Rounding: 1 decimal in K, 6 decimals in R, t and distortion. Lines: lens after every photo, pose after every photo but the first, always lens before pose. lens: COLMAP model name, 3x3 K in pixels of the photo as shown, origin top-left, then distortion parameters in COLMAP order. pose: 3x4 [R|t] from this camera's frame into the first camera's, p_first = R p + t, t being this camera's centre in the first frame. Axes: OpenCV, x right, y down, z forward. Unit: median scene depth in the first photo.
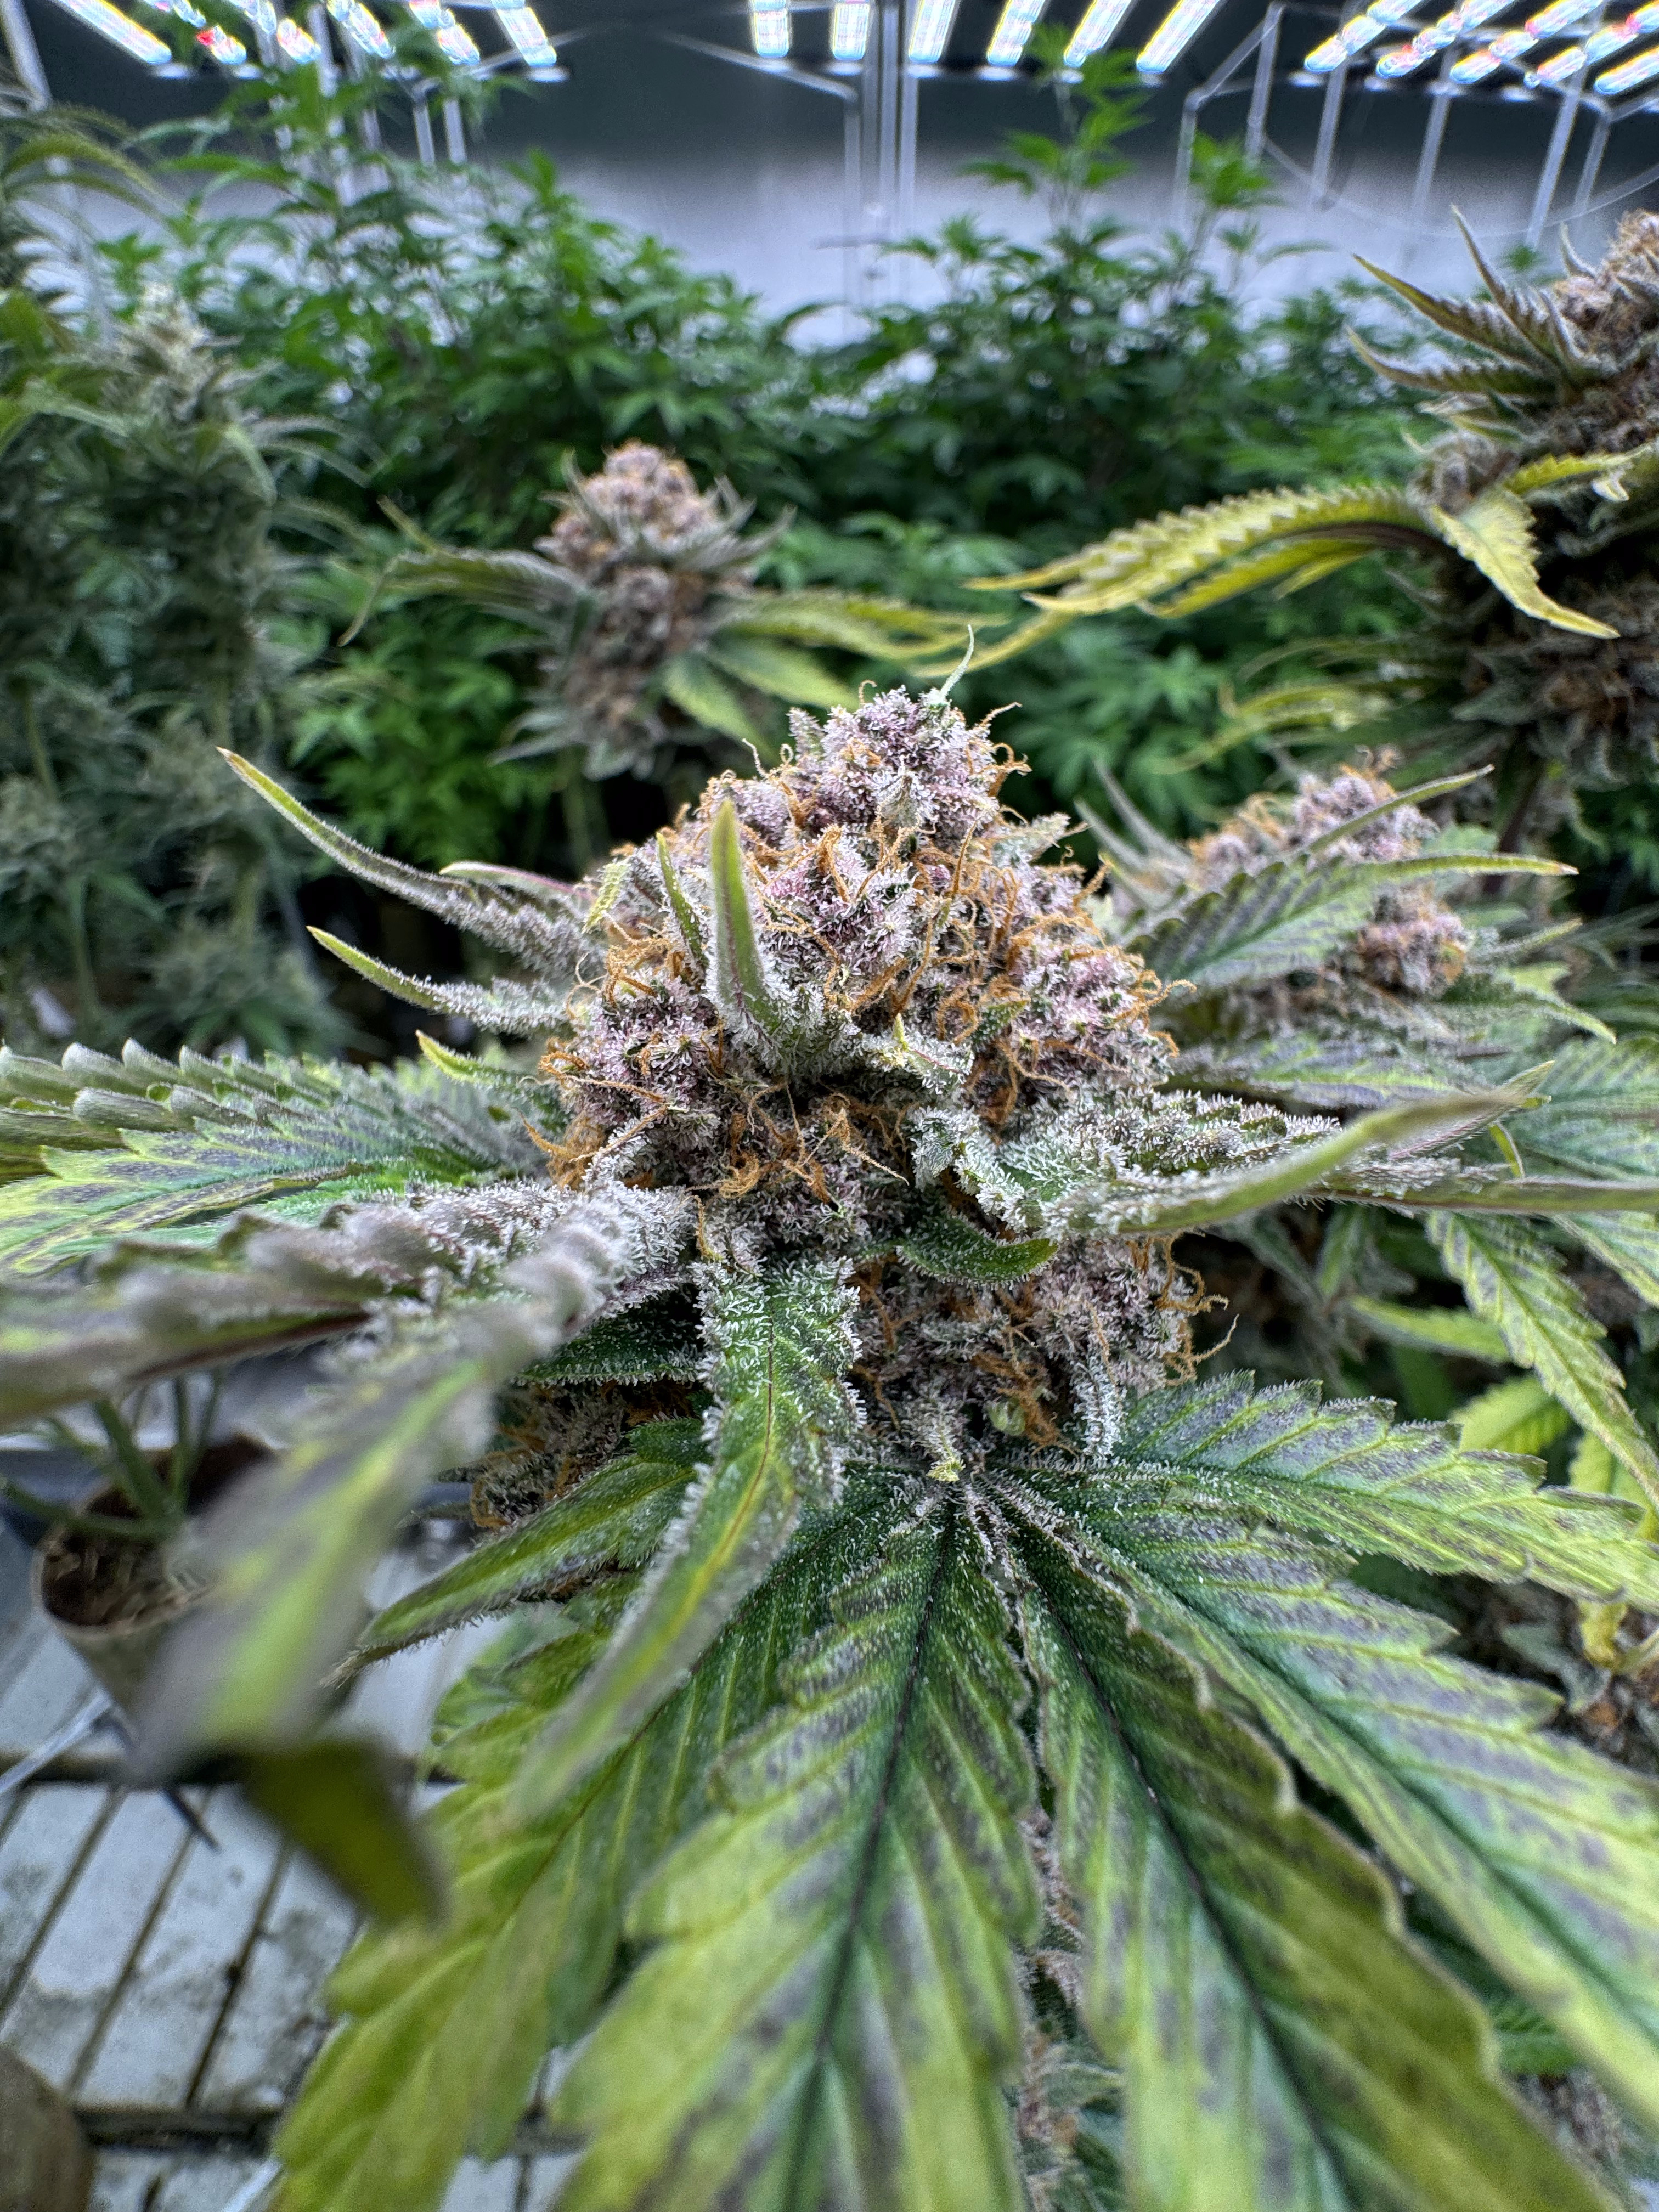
lens RADIAL K [[928.2, 0, 829.5], [0, 928.2, 1106.0], [0, 0, 1]] dist [-0.018457, 0.000098]
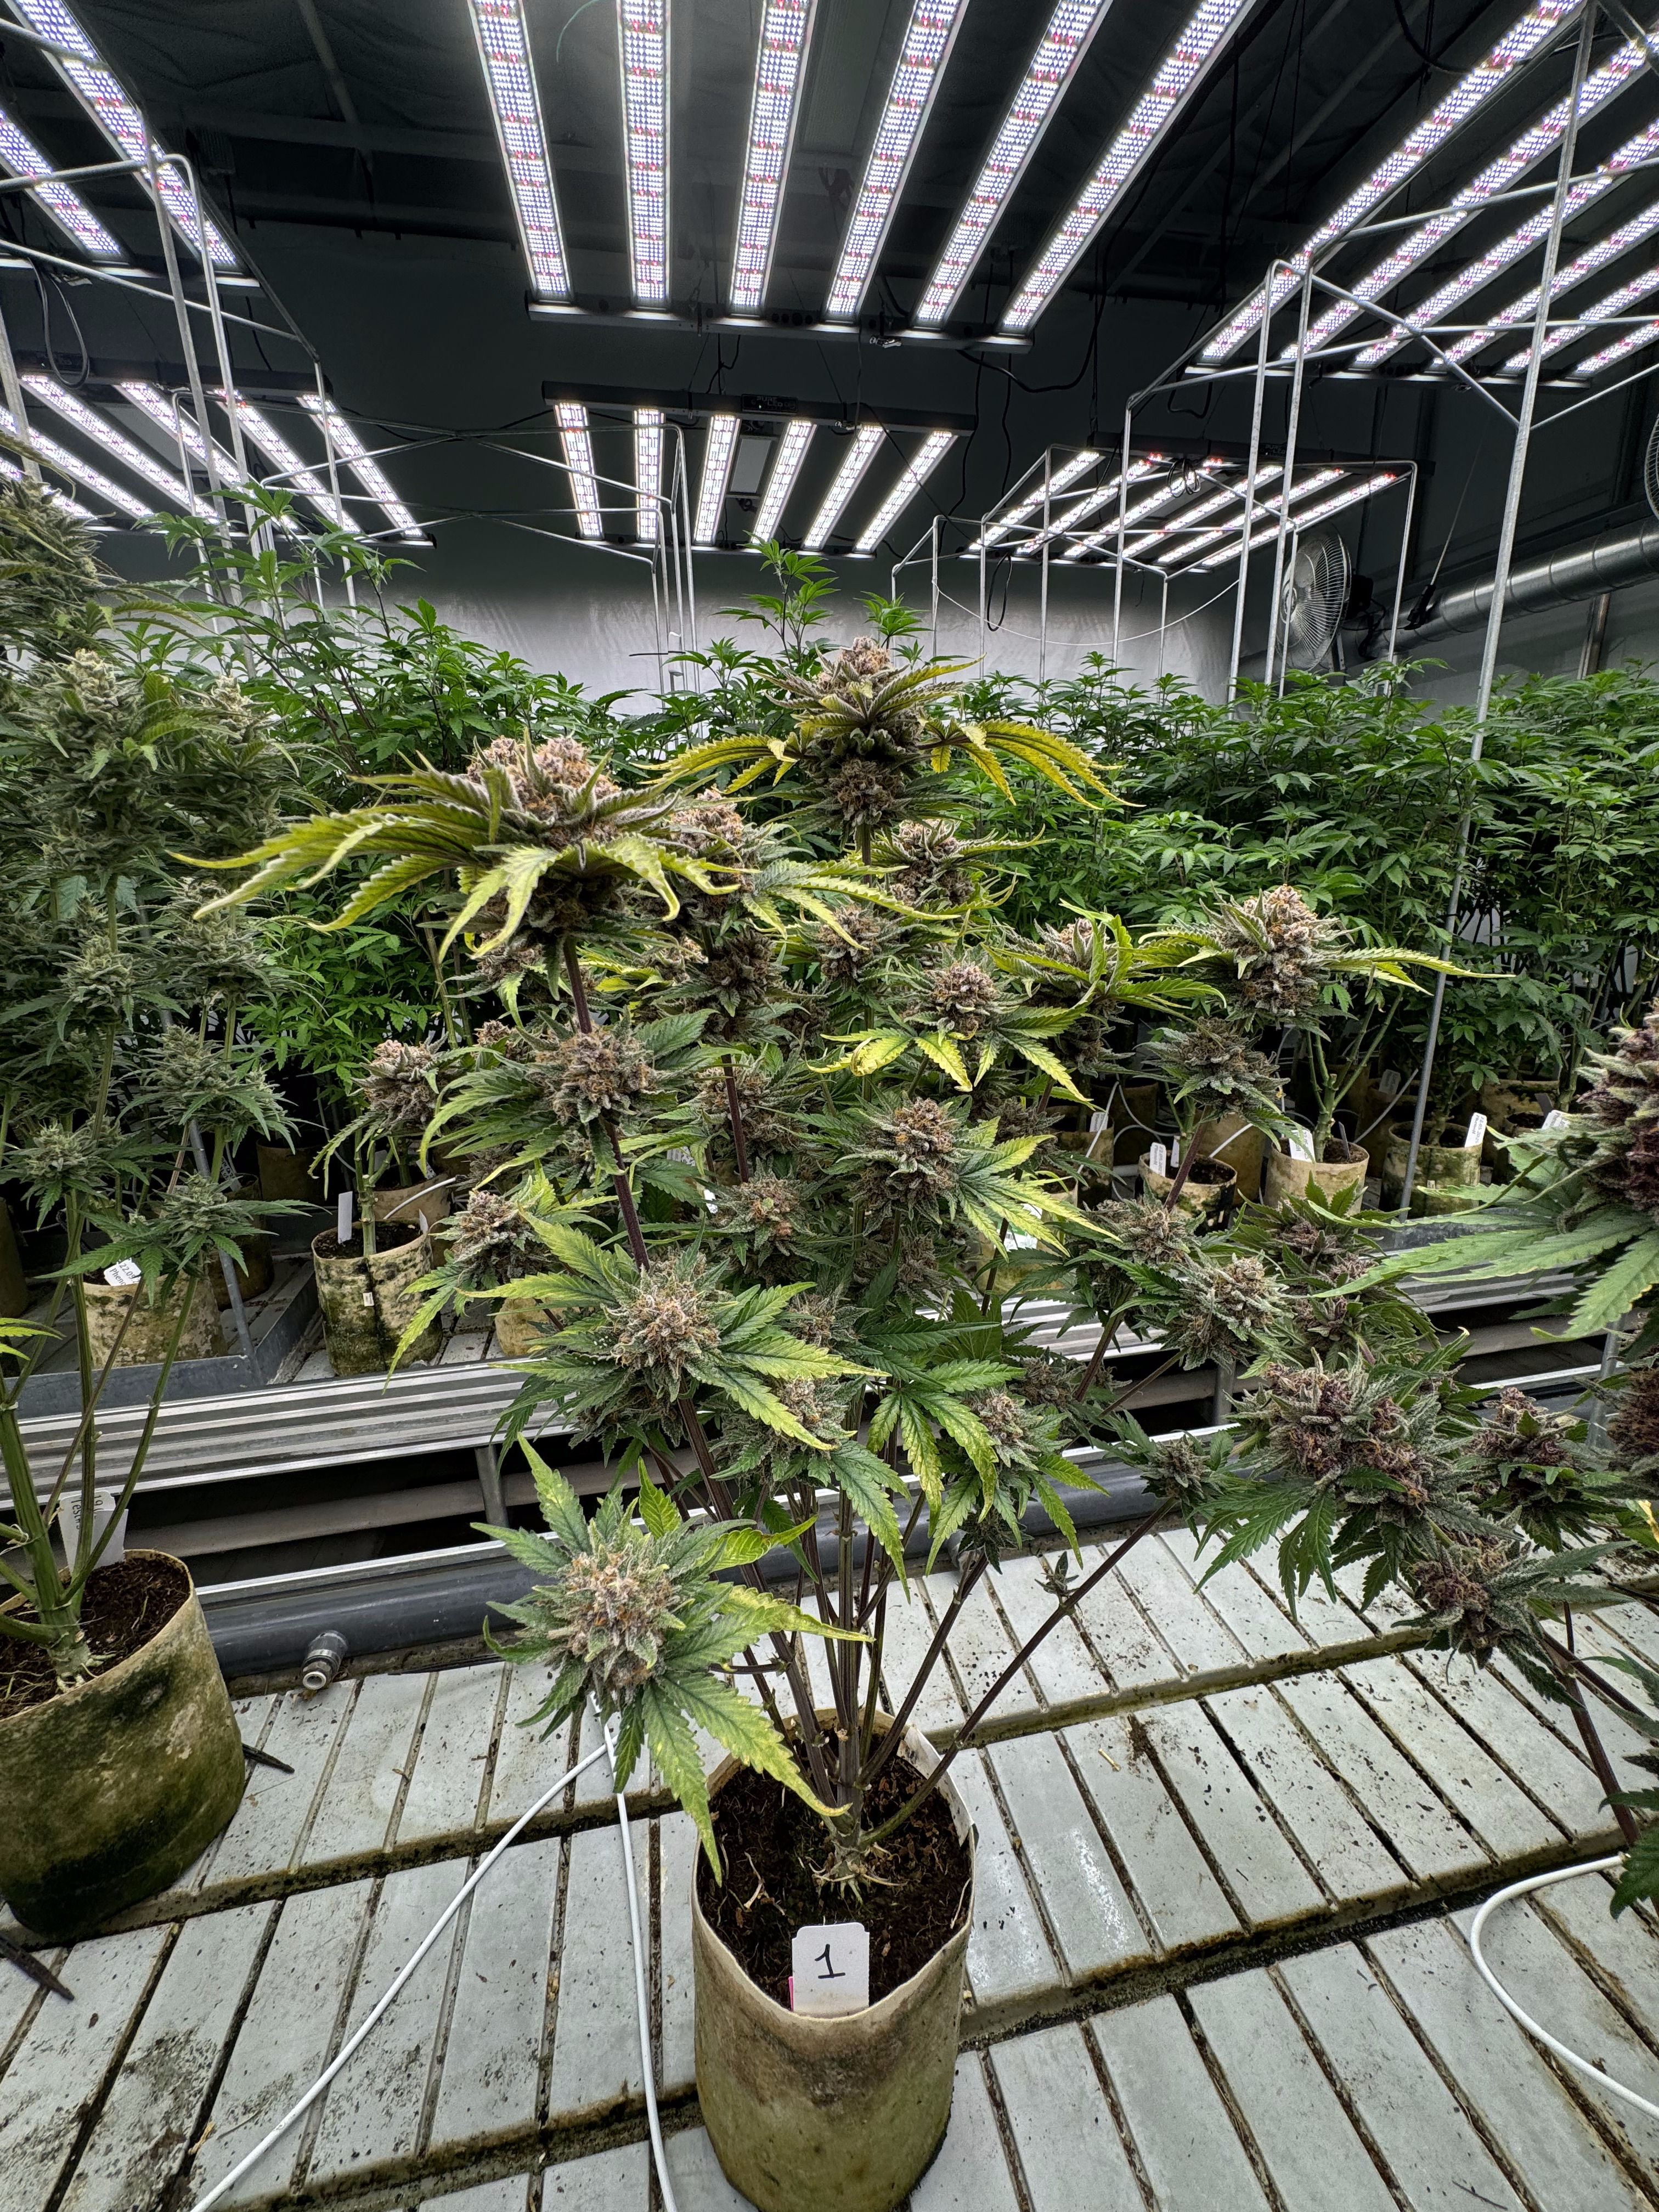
lens RADIAL K [[888.1, 0, 831.5], [0, 888.1, 1106.6], [0, 0, 1]] dist [-0.002931, 0.000752]
pose [[0.984220, -0.077131, 0.159253, 0.034505], [0.118689, 0.955275, -0.270857, 0.175505], [-0.131239, 0.285484, 0.949355, -0.193711]]
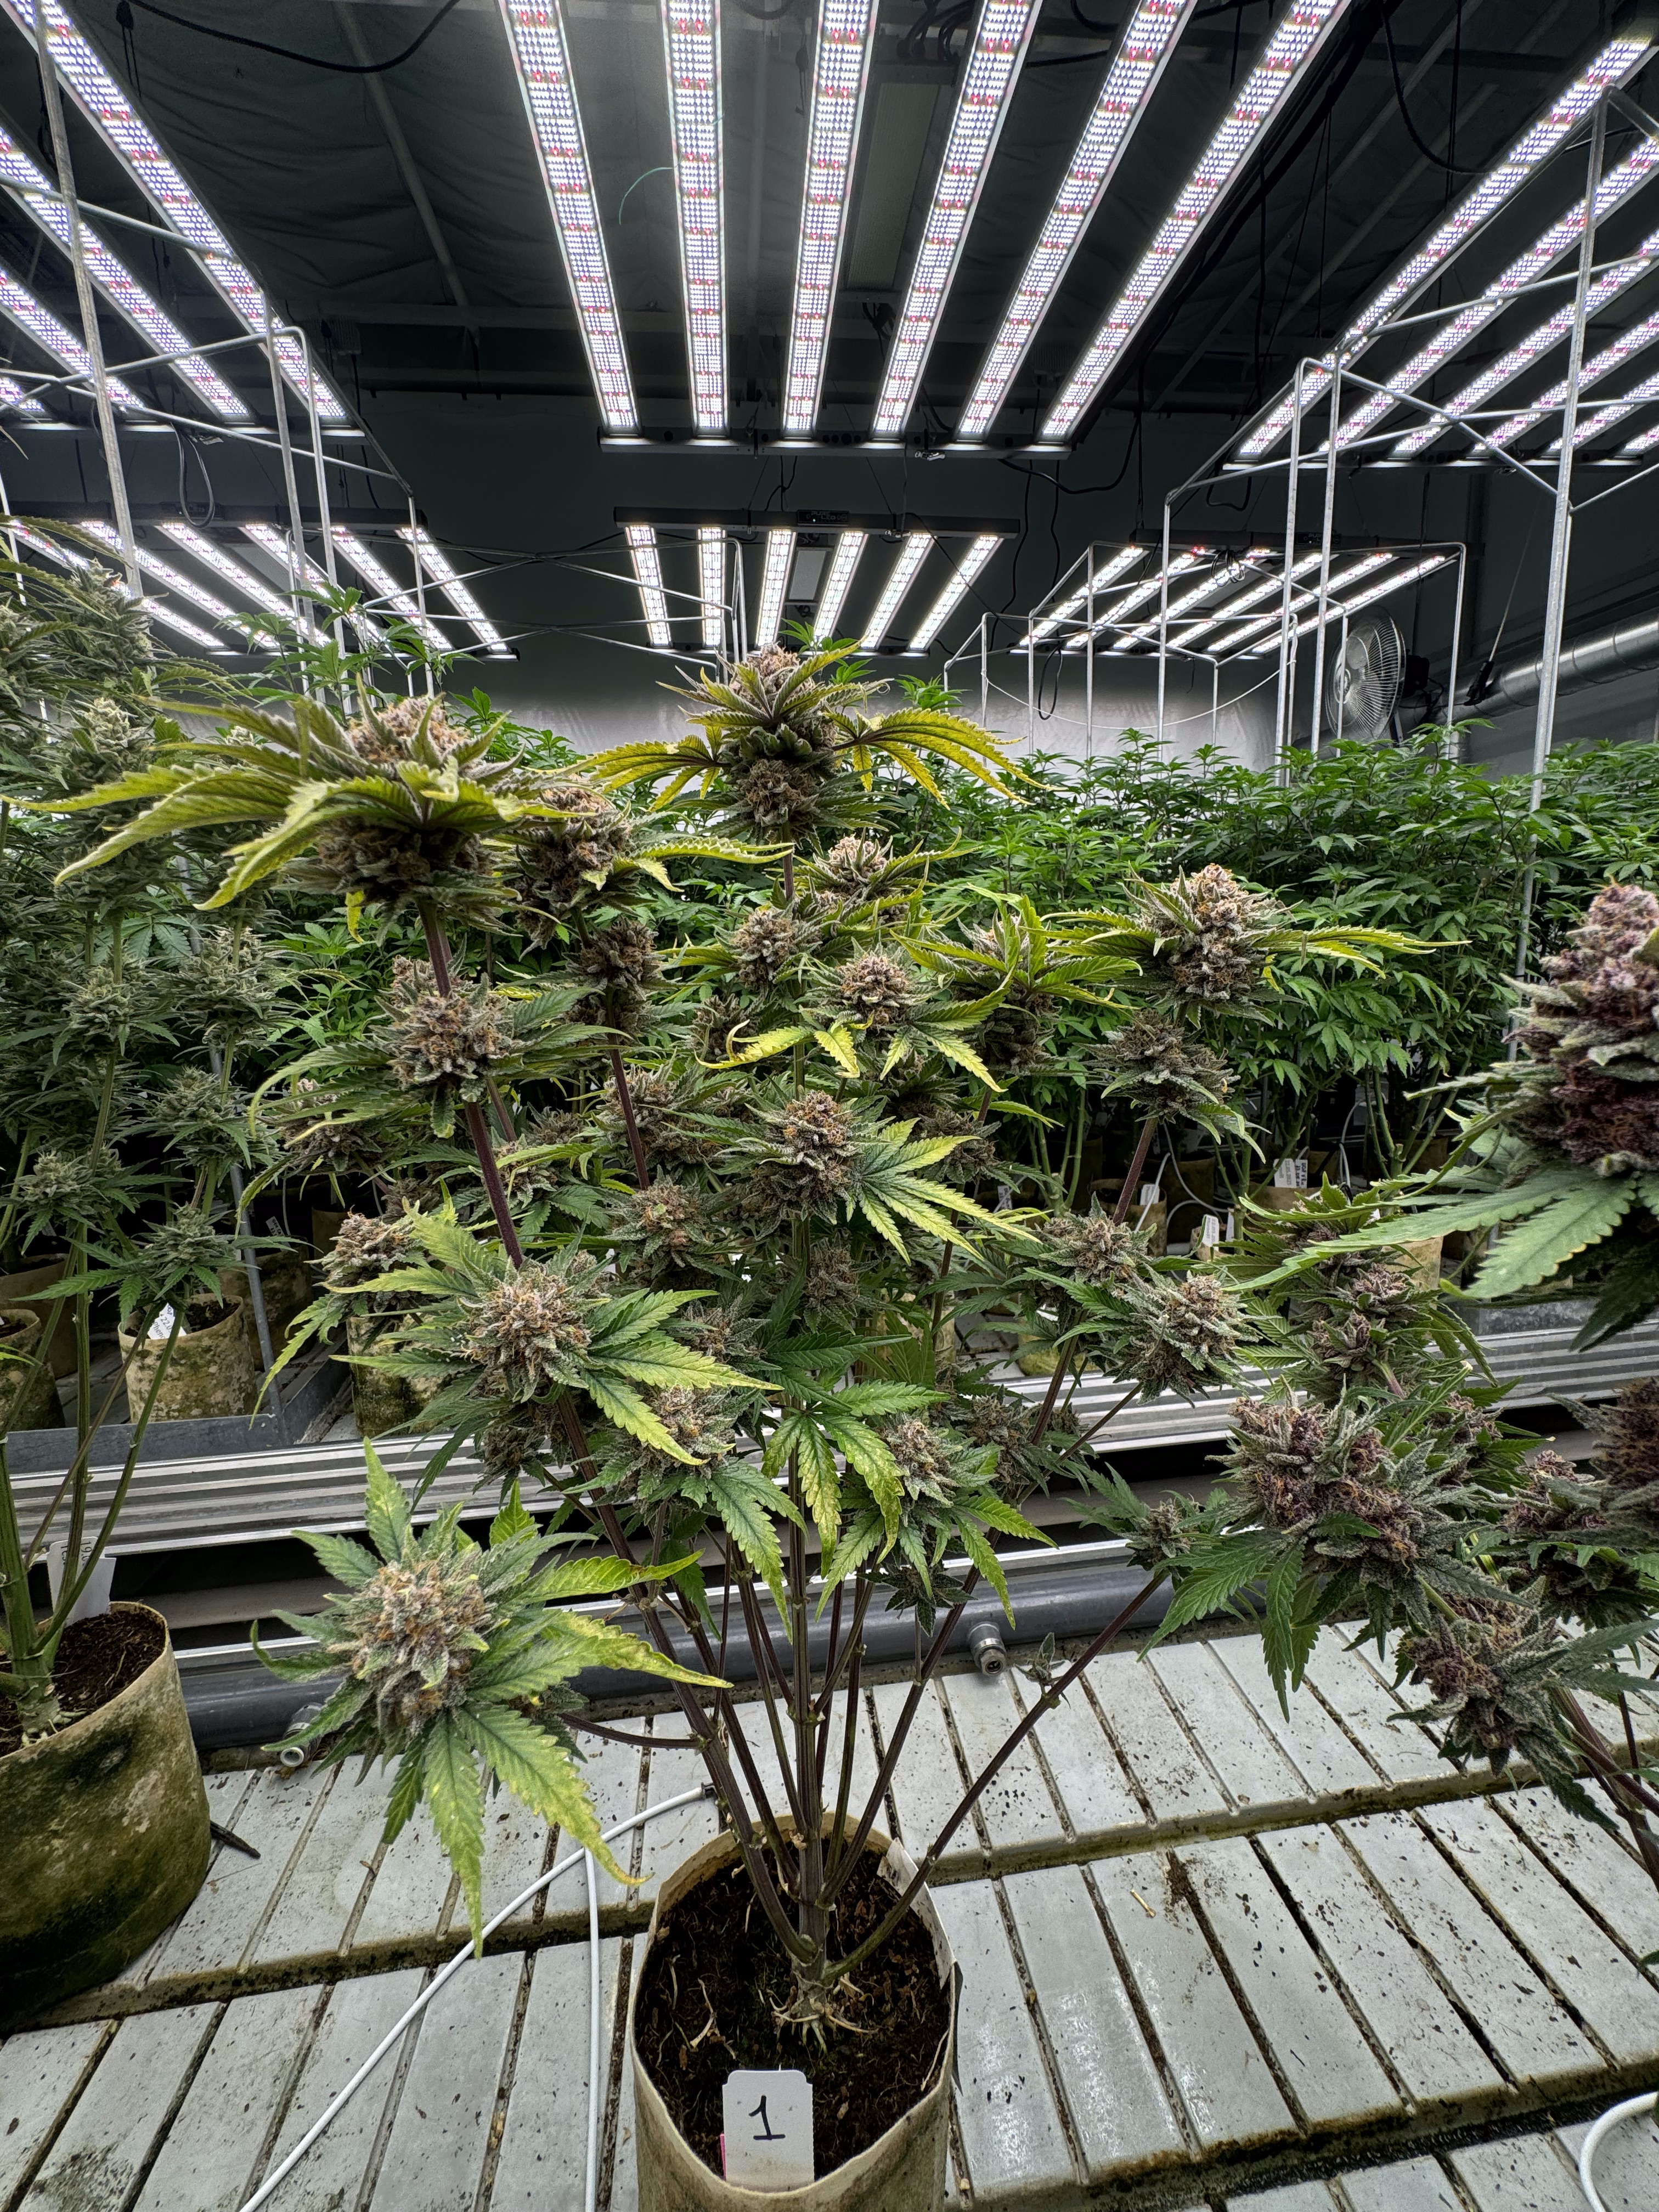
lens RADIAL K [[888.1, 0, 831.5], [0, 888.1, 1106.6], [0, 0, 1]] dist [-0.002931, 0.000752]
pose [[0.994005, -0.057892, 0.092746, 0.089762], [0.088229, 0.925724, -0.367765, 0.204483], [-0.064567, 0.373743, 0.925282, -0.166125]]
